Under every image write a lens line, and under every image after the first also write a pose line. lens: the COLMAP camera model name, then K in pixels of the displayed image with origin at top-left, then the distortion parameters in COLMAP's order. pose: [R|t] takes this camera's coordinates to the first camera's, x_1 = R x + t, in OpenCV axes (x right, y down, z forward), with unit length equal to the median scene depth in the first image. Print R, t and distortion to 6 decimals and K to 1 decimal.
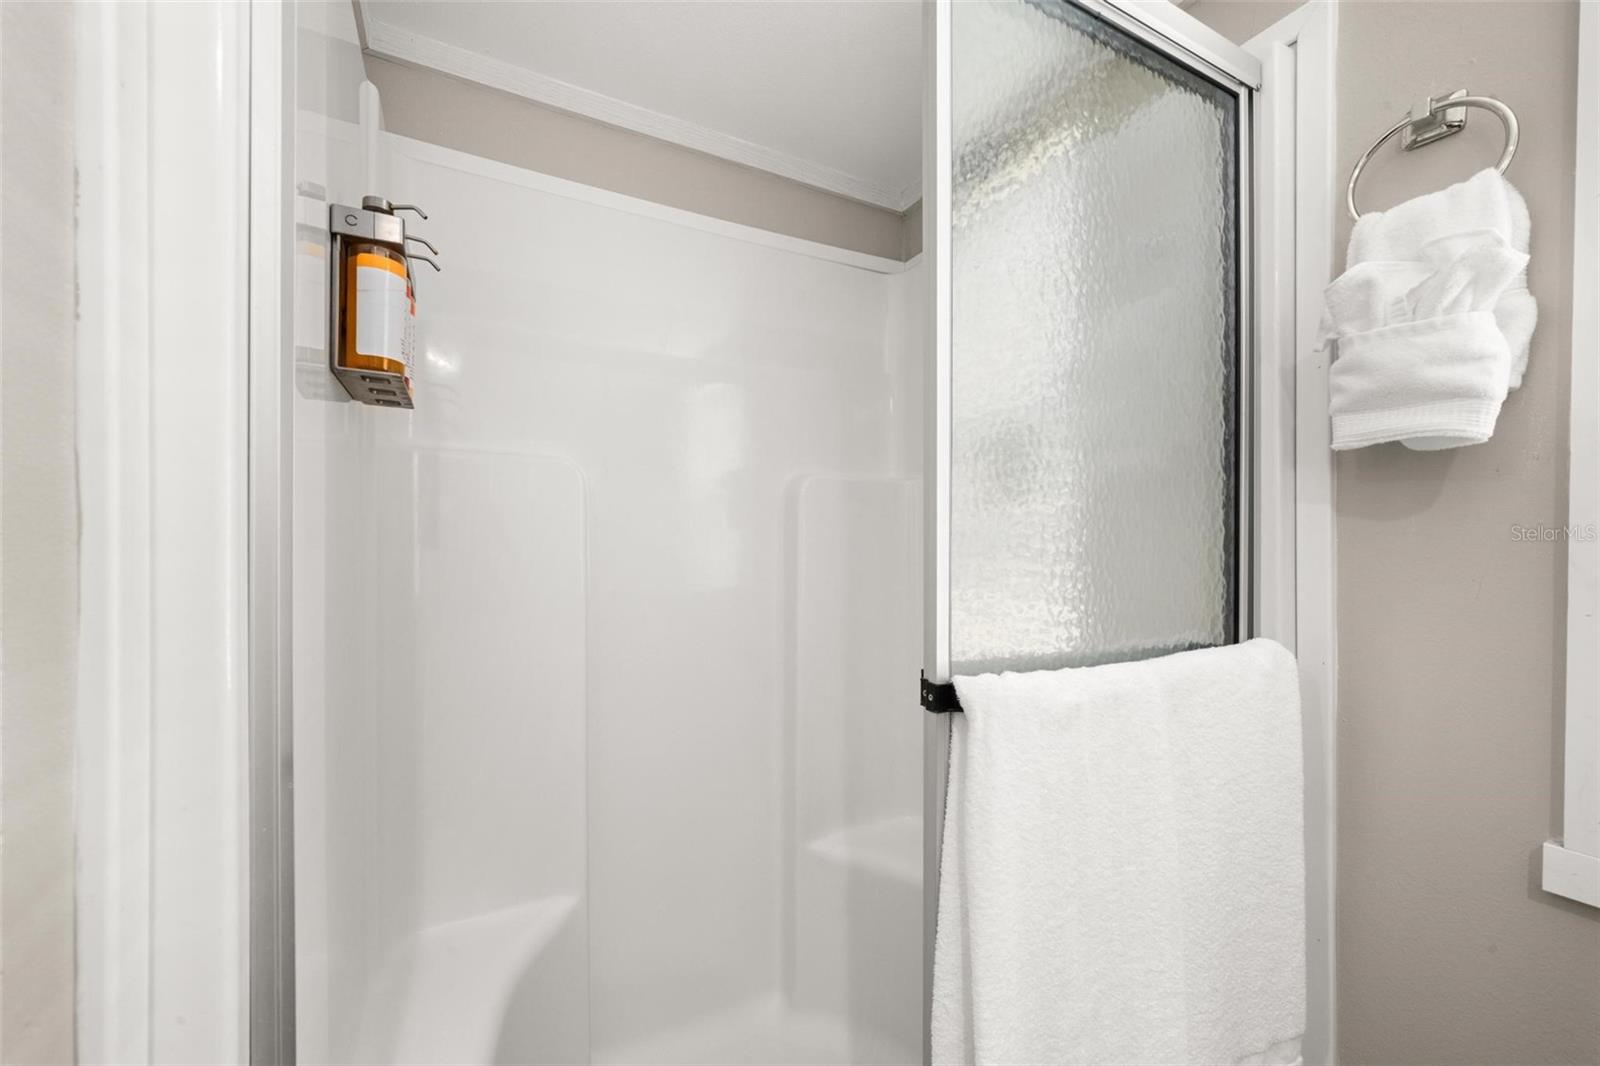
lens RADIAL K [[620.6, 0, 795.9], [0, 620.6, 549.5], [0, 0, 1]] dist [0.000689, 0.000138]
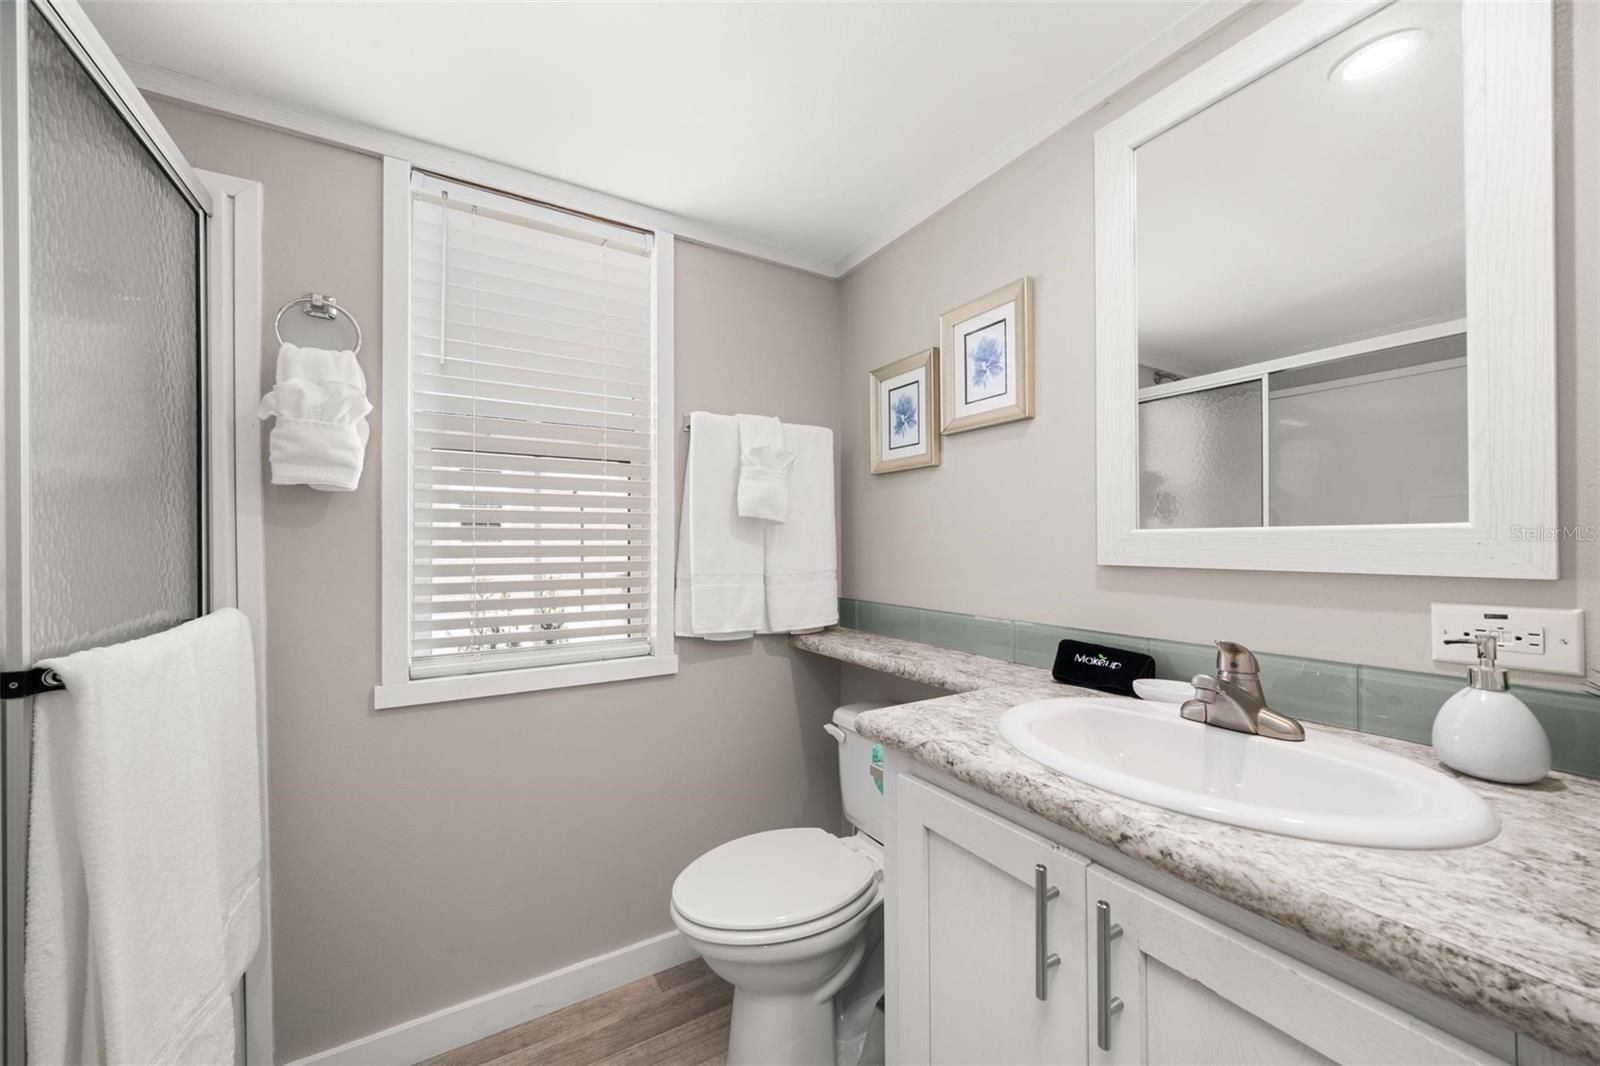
lens RADIAL K [[572.9, 0, 792.3], [0, 572.9, 541.4], [0, 0, 1]] dist [-0.010739, 0.000247]
pose [[-0.063140, 0.000325, 0.998005, -0.742721], [0.012162, 0.999926, 0.000443, 0.002675], [-0.997931, 0.012166, -0.063139, -0.261668]]
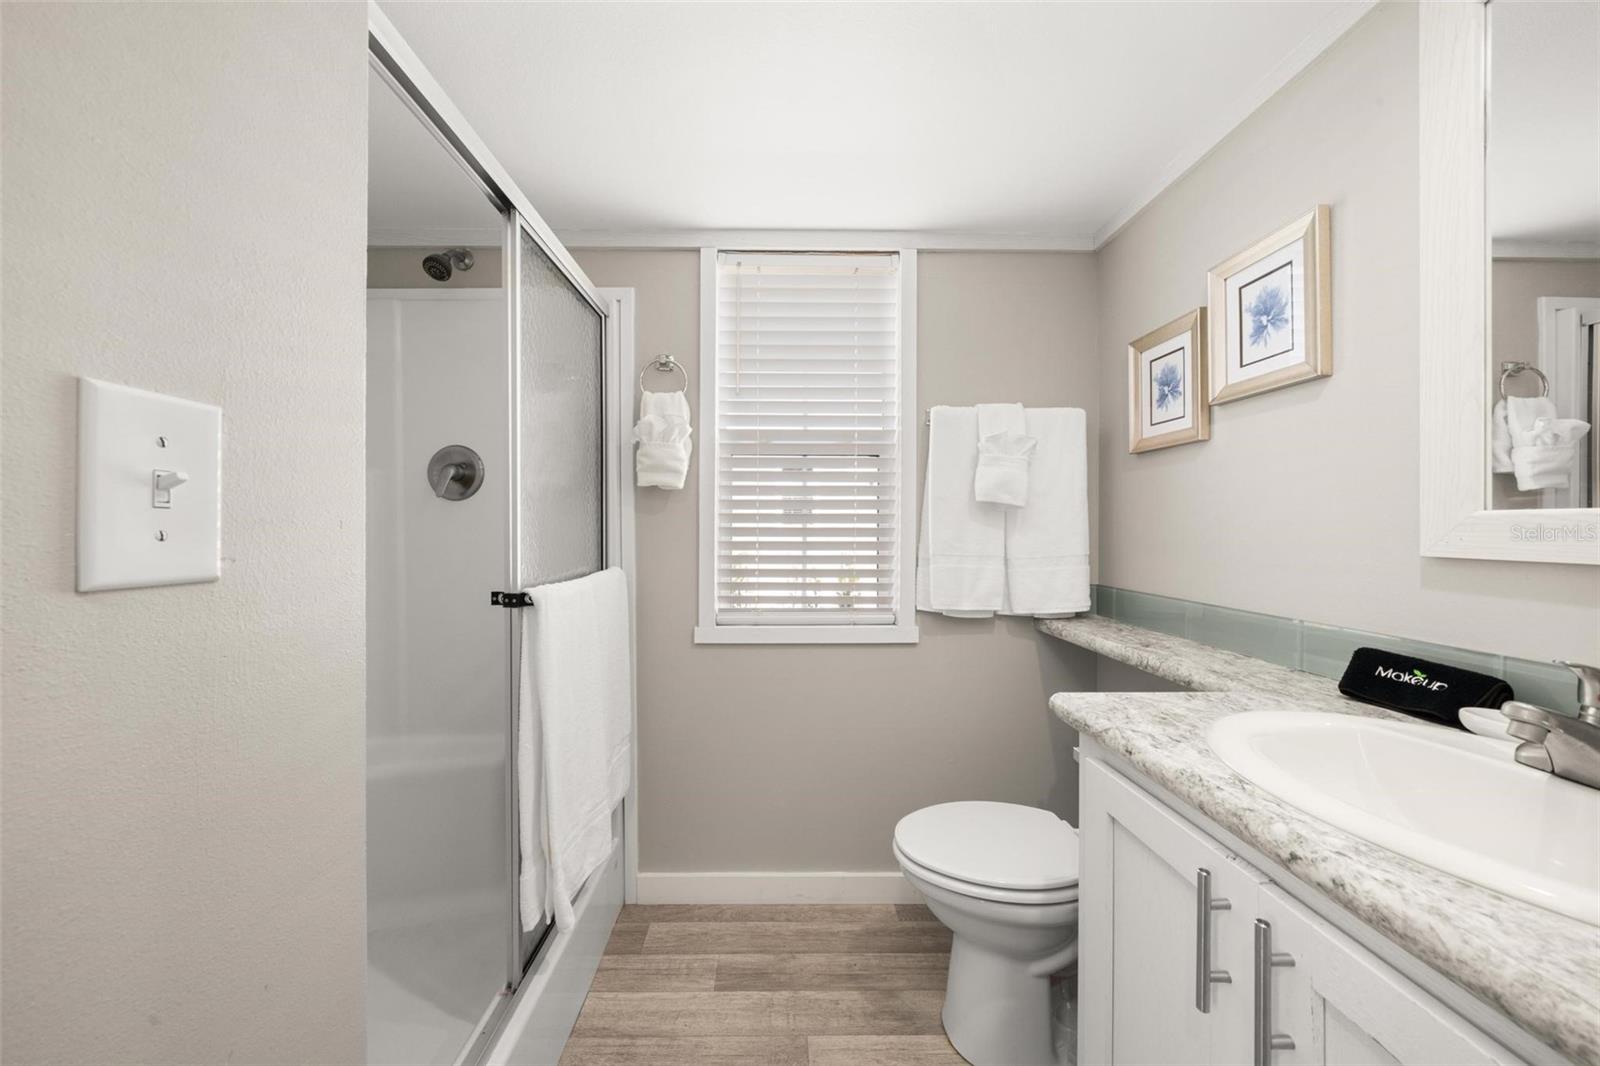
lens RADIAL K [[544.3, 0, 797.8], [0, 544.3, 527.2], [0, 0, 1]] dist [-0.011796, 0.000719]
pose [[0.431194, -0.002345, 0.902256, -0.854302], [0.007707, 0.999970, -0.001085, 0.007422], [-0.902226, 0.007421, 0.431199, -0.519473]]
